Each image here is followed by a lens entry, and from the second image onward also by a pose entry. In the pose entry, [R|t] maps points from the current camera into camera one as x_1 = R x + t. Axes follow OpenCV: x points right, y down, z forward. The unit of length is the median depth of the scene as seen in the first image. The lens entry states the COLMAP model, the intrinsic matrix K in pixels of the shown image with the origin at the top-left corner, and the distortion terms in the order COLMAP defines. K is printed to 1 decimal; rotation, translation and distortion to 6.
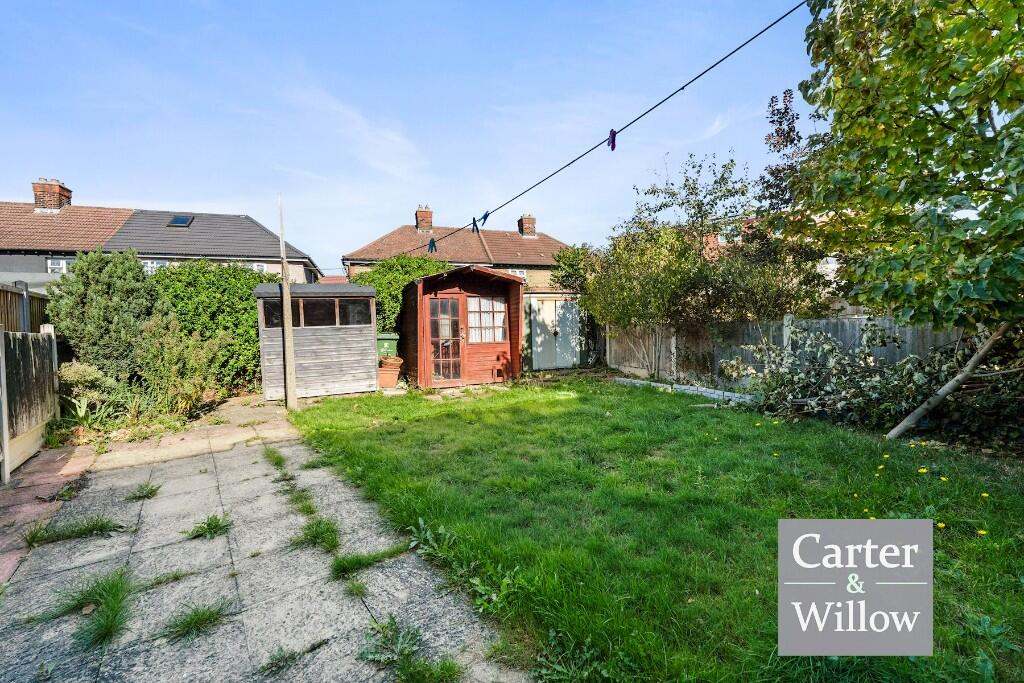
lens RADIAL K [[423.2, 0, 507.6], [0, 423.2, 338.5], [0, 0, 1]] dist [-0.001811, 0.001581]
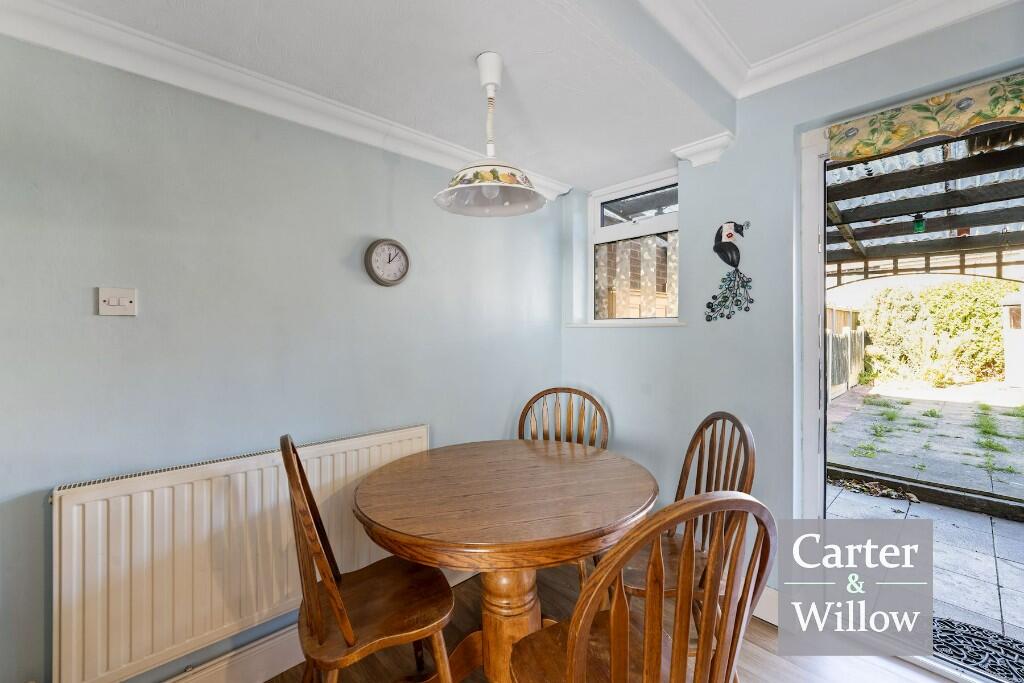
lens RADIAL K [[423.2, 0, 506.0], [0, 423.2, 333.3], [0, 0, 1]] dist [-0.001811, 0.001581]
pose [[0.093056, 0.027453, -0.995282, 0.673647], [-0.026072, 0.999344, 0.025128, -0.005922], [0.995319, 0.023610, 0.093711, -0.766324]]
